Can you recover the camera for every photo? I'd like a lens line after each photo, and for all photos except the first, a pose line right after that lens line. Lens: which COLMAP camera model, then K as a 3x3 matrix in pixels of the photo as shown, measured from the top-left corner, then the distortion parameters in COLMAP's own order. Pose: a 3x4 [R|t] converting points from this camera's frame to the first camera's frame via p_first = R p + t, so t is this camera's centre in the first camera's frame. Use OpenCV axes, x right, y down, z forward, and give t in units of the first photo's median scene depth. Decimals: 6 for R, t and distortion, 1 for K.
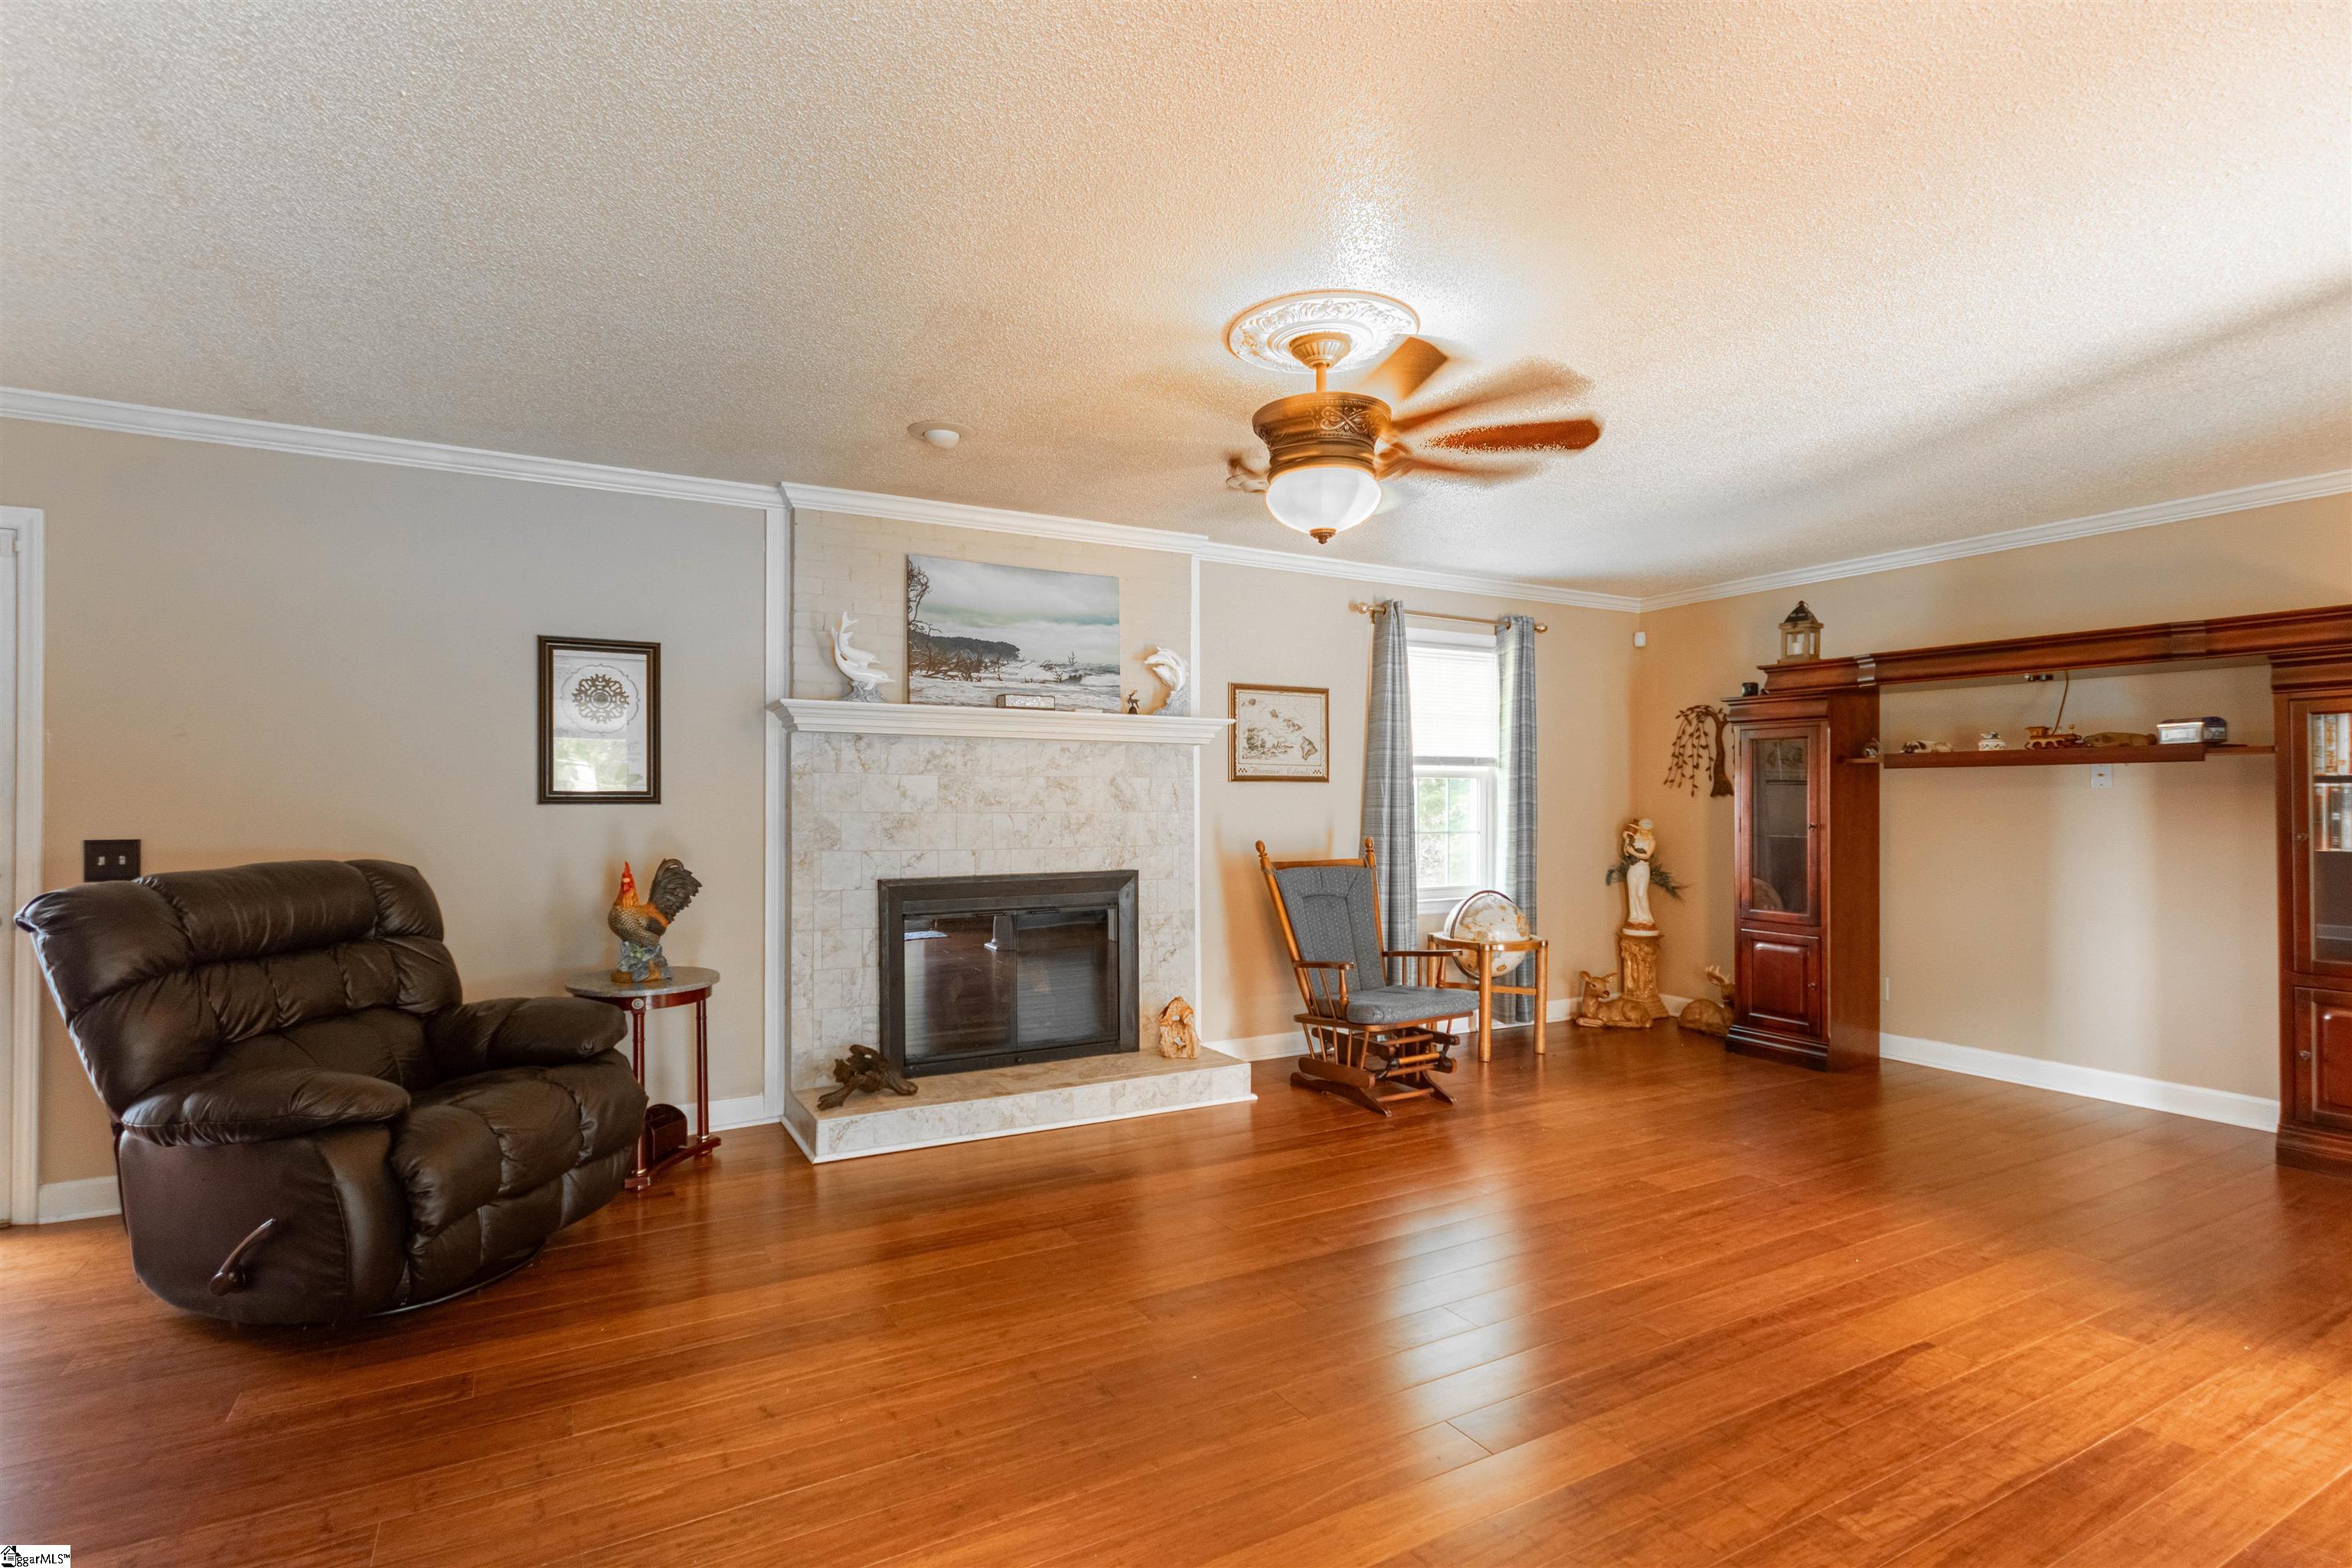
lens RADIAL K [[1113.7, 0, 1154.1], [0, 1113.7, 782.0], [0, 0, 1]] dist [0.007872, -0.001184]
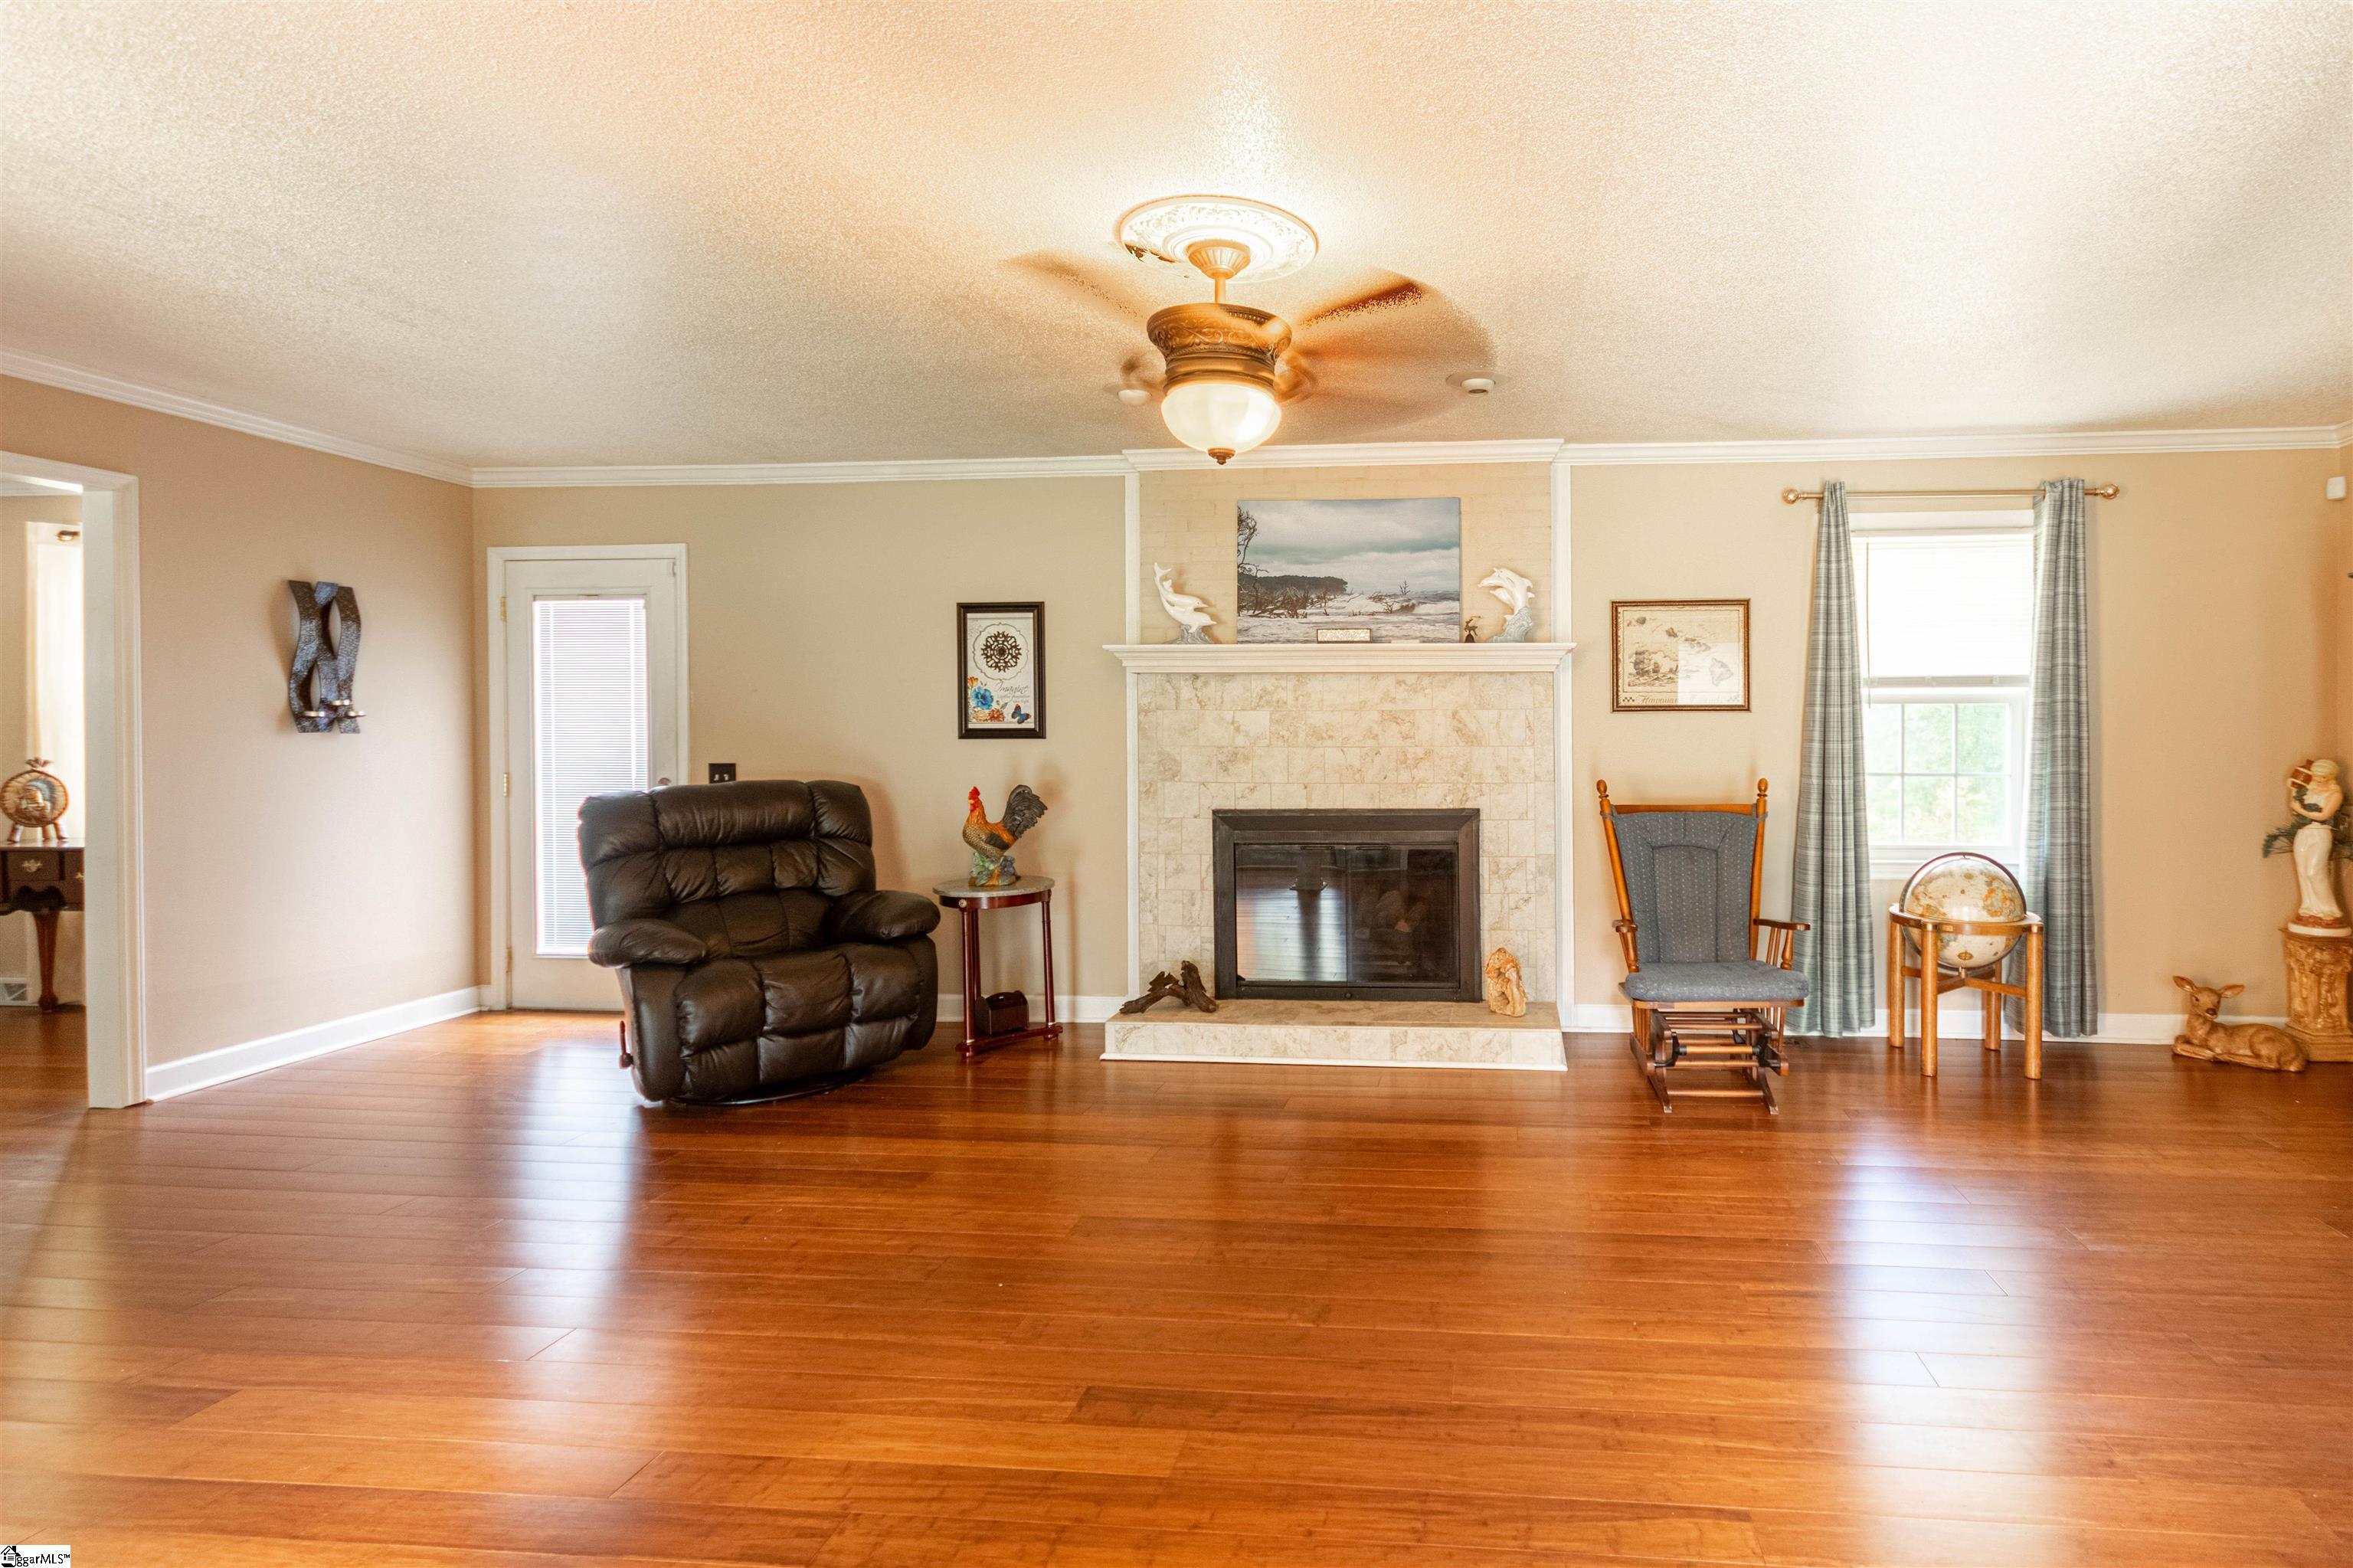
lens RADIAL K [[1114.2, 0, 1198.7], [0, 1114.2, 734.7], [0, 0, 1]] dist [0.007872, -0.001184]
pose [[0.835219, -0.002886, -0.549910, 0.320692], [0.011888, 0.999847, 0.012808, 0.002106], [0.549789, -0.017235, 0.835126, 0.098243]]
